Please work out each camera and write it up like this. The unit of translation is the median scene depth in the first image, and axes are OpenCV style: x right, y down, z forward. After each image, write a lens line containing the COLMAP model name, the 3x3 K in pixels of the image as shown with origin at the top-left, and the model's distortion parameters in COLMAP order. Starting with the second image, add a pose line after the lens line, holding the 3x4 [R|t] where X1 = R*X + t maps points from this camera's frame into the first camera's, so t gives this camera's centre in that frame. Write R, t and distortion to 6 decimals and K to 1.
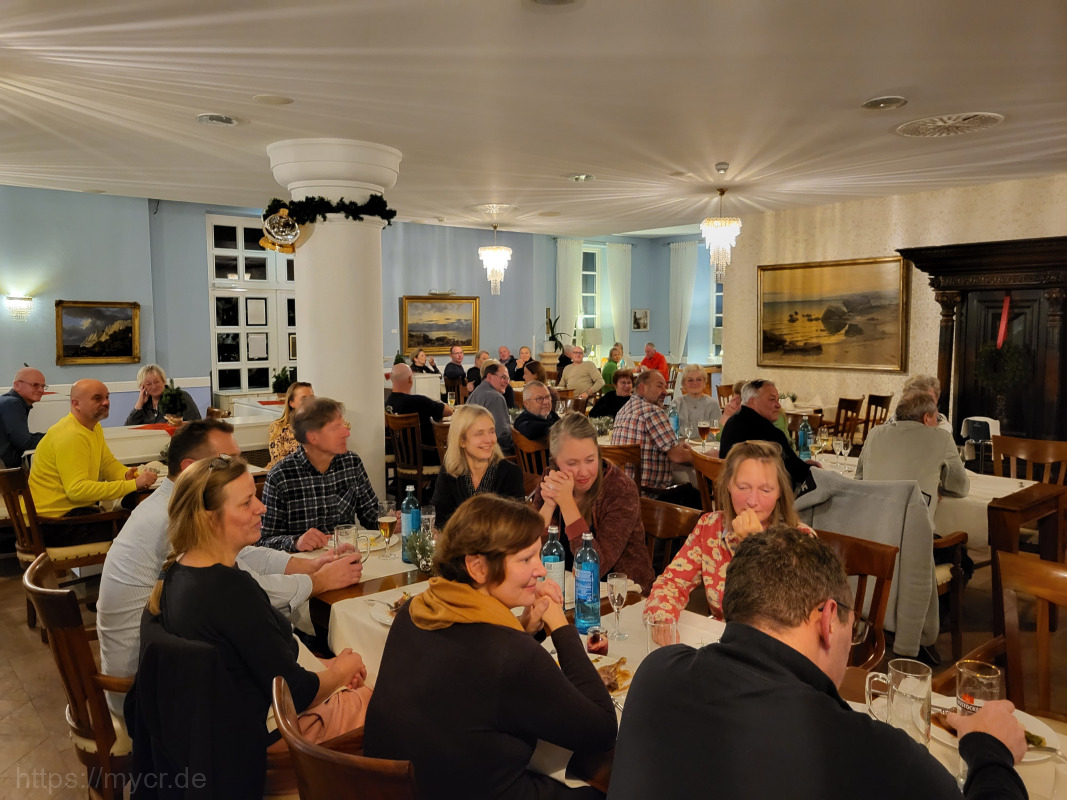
lens RADIAL K [[807.3, 0, 519.2], [0, 807.3, 385.6], [0, 0, 1]] dist [0.038610, -0.008346]
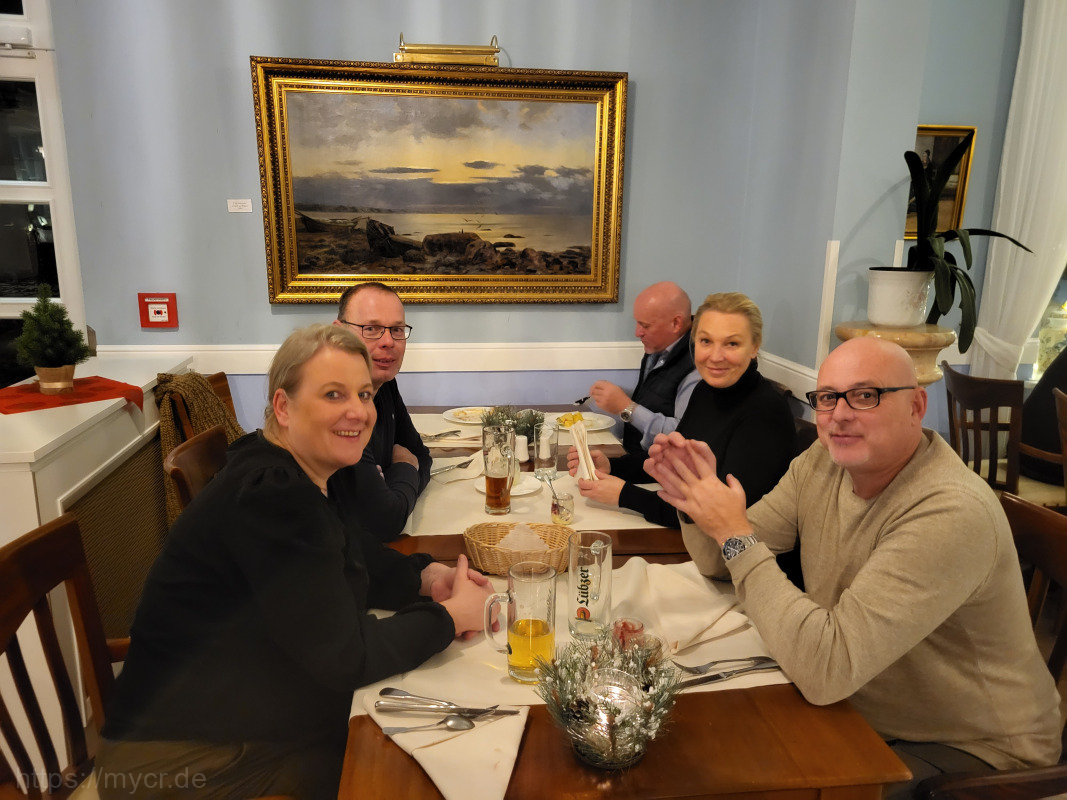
lens RADIAL K [[807.2, 0, 520.2], [0, 807.2, 400.9], [0, 0, 1]] dist [0.038490, -0.007460]
pose [[0.850491, 0.134210, -0.508579, 0.085386], [-0.062741, 0.985882, 0.155245, -0.064788], [0.522234, -0.100126, 0.846904, 1.028362]]
